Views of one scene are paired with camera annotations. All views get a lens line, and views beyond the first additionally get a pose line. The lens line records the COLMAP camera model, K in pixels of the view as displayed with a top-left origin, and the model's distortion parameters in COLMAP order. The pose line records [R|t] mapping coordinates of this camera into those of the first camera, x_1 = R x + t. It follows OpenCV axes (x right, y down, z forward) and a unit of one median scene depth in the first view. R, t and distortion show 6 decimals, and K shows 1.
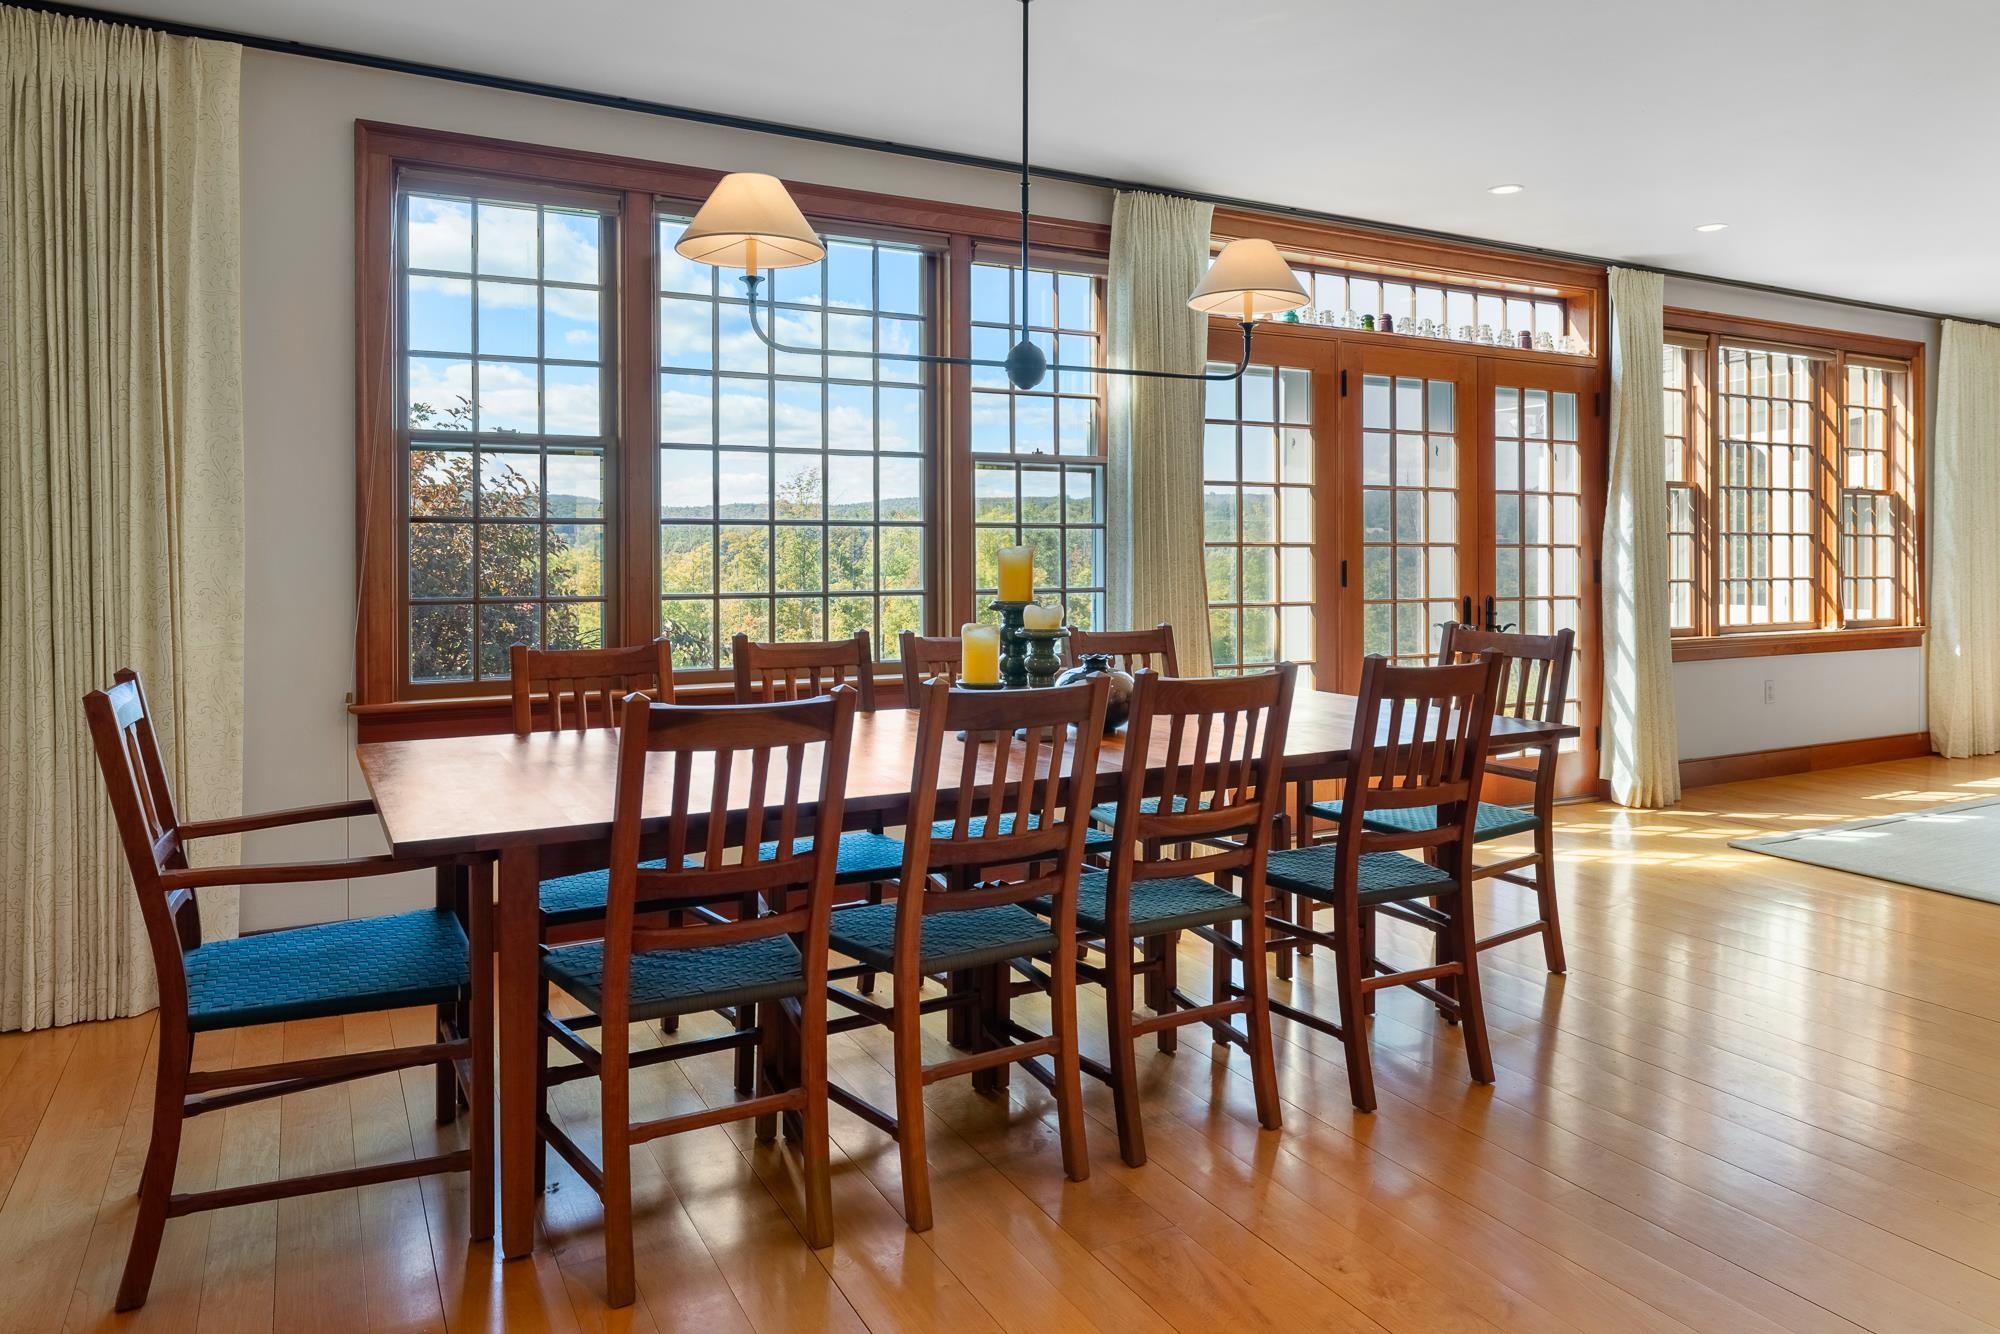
lens RADIAL K [[1297.9, 0, 999.3], [0, 1297.9, 553.1], [0, 0, 1]] dist [-0.003991, -0.001751]
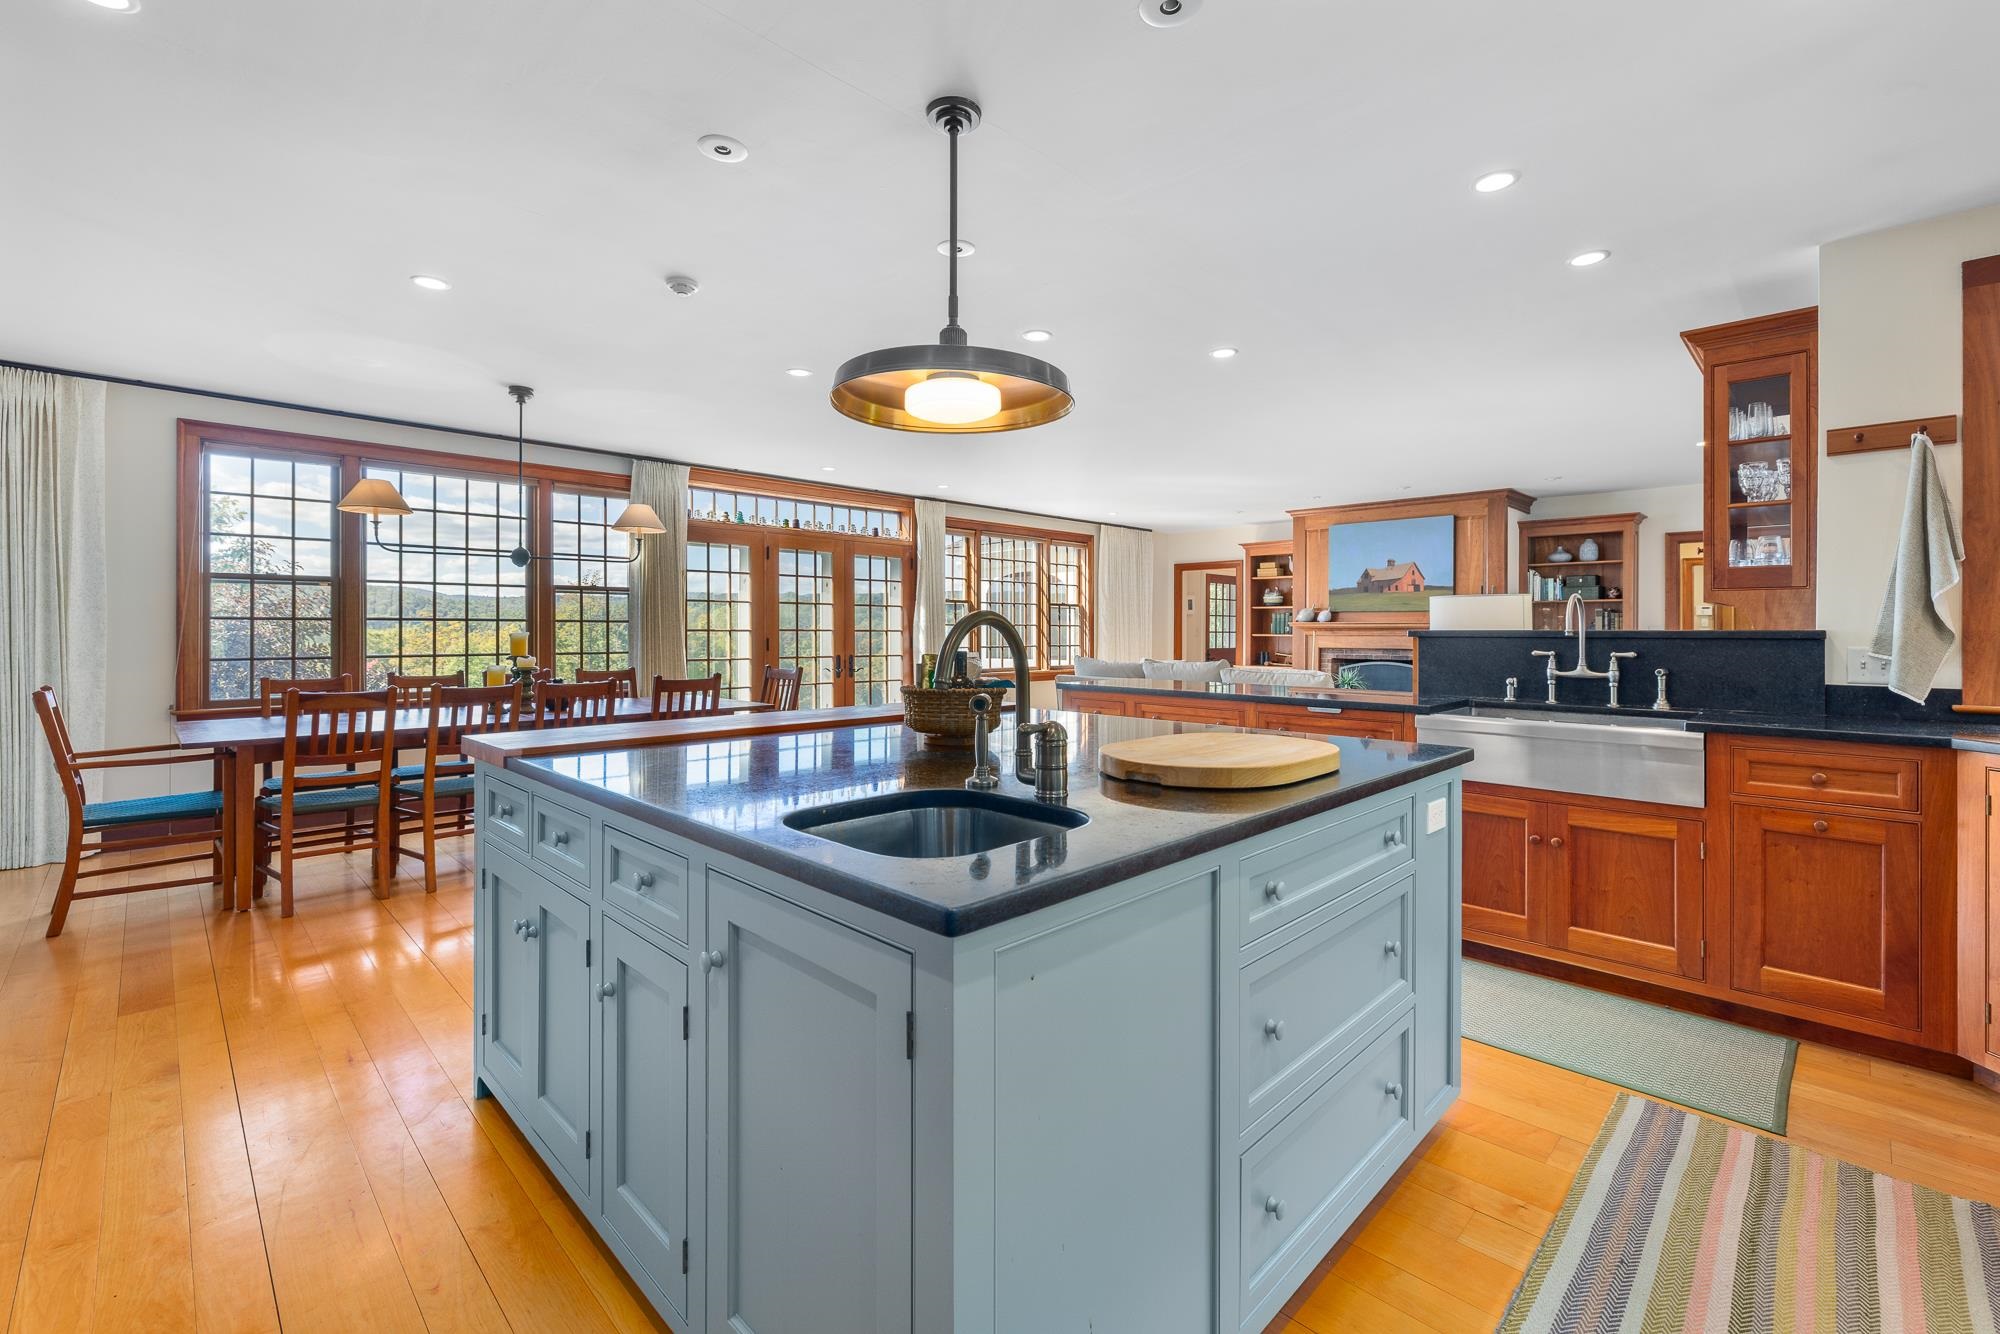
lens RADIAL K [[856.6, 0, 1004.8], [0, 856.6, 626.7], [0, 0, 1]] dist [-0.001877, -0.000629]
pose [[0.957106, 0.003717, 0.289714, 0.262193], [-0.002446, 0.999986, -0.004752, -0.007229], [-0.289727, 0.003839, 0.957102, -0.480211]]
